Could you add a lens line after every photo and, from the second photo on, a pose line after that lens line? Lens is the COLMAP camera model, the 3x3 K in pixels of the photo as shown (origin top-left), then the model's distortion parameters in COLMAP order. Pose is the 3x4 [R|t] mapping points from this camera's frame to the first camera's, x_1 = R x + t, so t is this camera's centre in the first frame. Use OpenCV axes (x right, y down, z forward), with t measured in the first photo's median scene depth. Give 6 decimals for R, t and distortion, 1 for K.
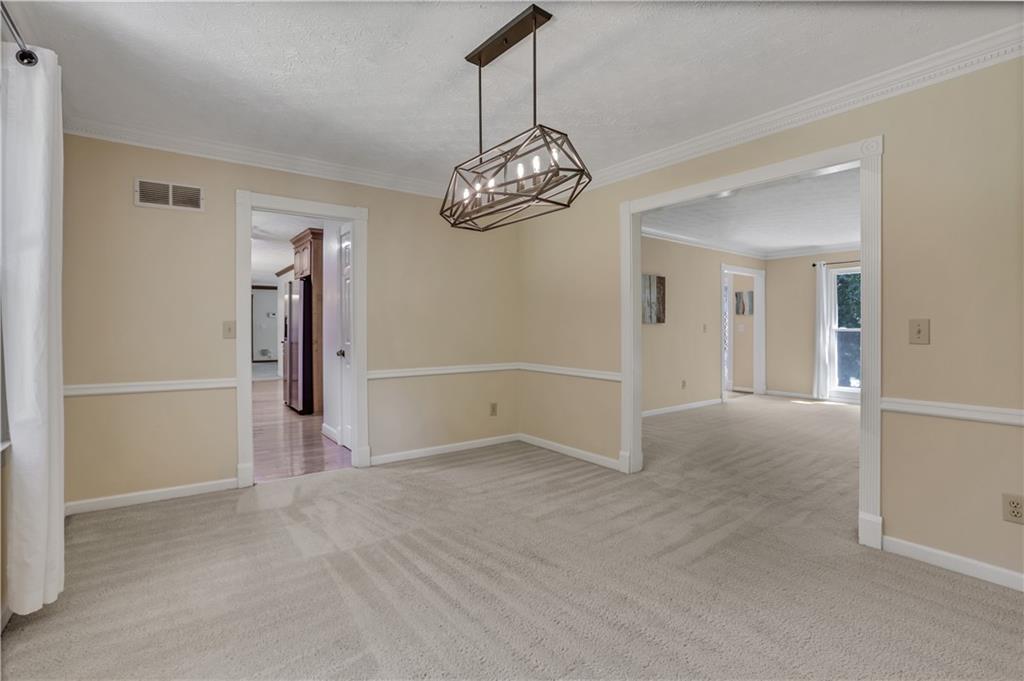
lens RADIAL K [[473.3, 0, 514.7], [0, 473.3, 331.1], [0, 0, 1]] dist [-0.030769, 0.000159]
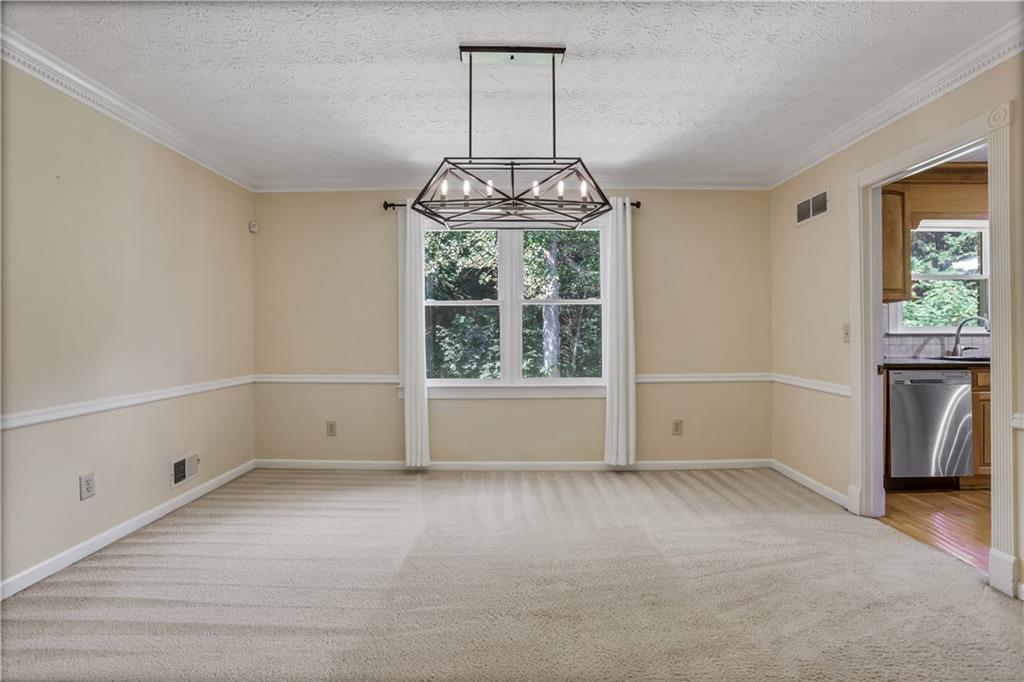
lens RADIAL K [[473.3, 0, 502.4], [0, 473.3, 334.9], [0, 0, 1]] dist [-0.030769, 0.000159]
pose [[-0.598916, -0.001682, -0.800810, 0.503374], [-0.009469, 0.999943, 0.004982, 0.001967], [0.800756, 0.010566, -0.598897, 0.986300]]
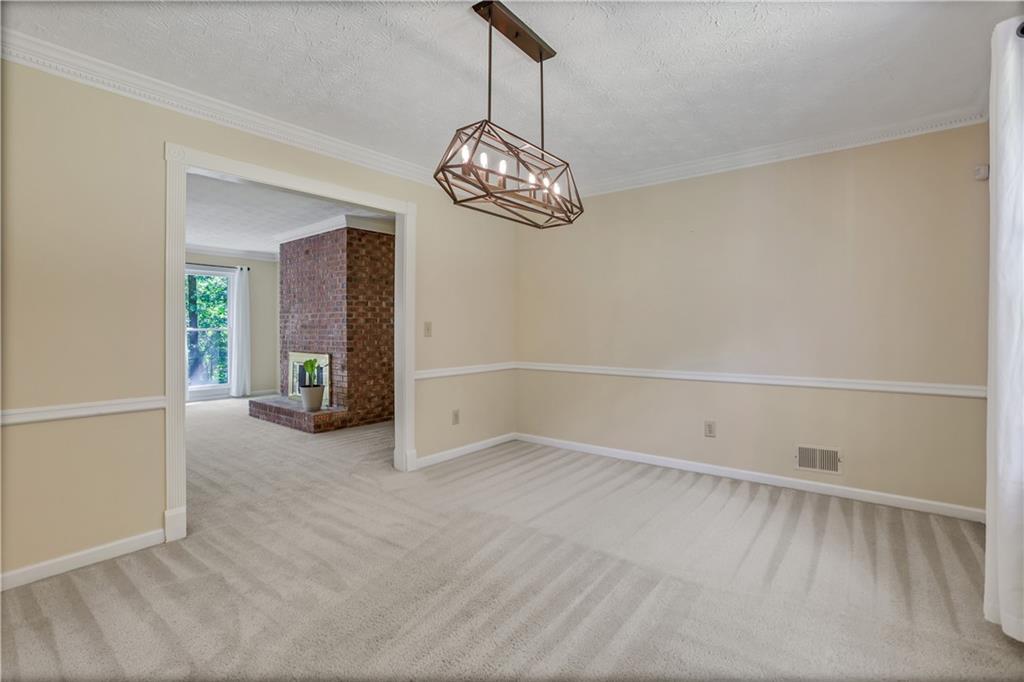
lens RADIAL K [[473.3, 0, 516.1], [0, 473.3, 337.0], [0, 0, 1]] dist [-0.030769, 0.000159]
pose [[-0.255515, -0.020130, 0.966595, -0.597483], [0.014329, 0.999595, 0.024605, -0.004071], [-0.966699, 0.020137, -0.255123, 0.768496]]
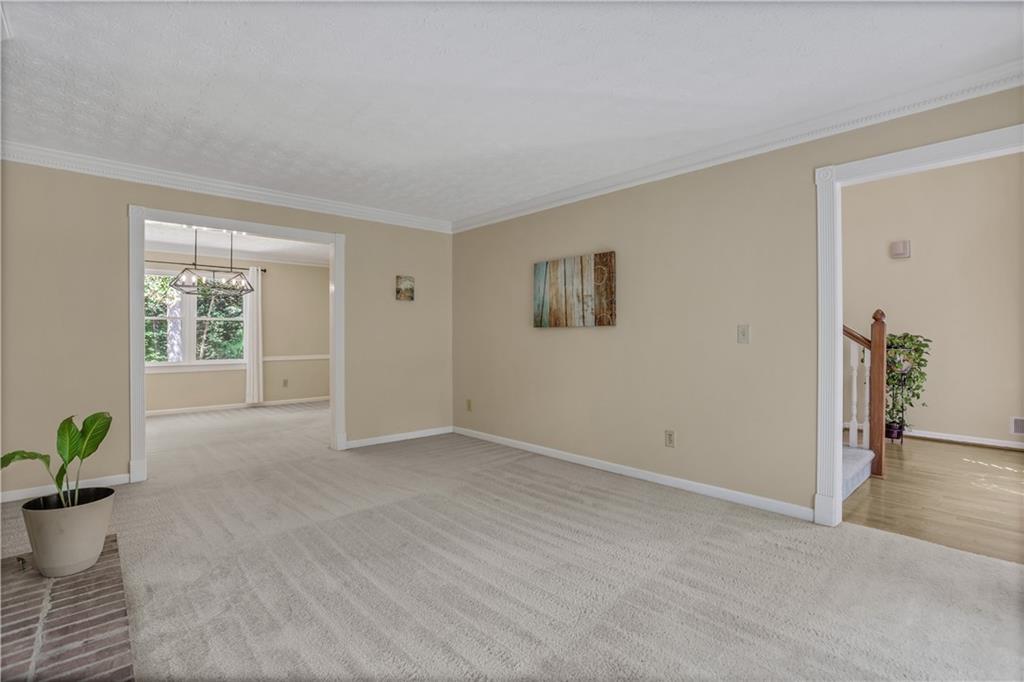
lens RADIAL K [[473.3, 0, 505.1], [0, 473.3, 338.3], [0, 0, 1]] dist [-0.030769, 0.000159]
pose [[0.110606, -0.000872, -0.993864, 1.612596], [-0.012126, 0.999924, -0.002227, 0.003115], [0.993790, 0.012298, 0.110587, 1.408391]]
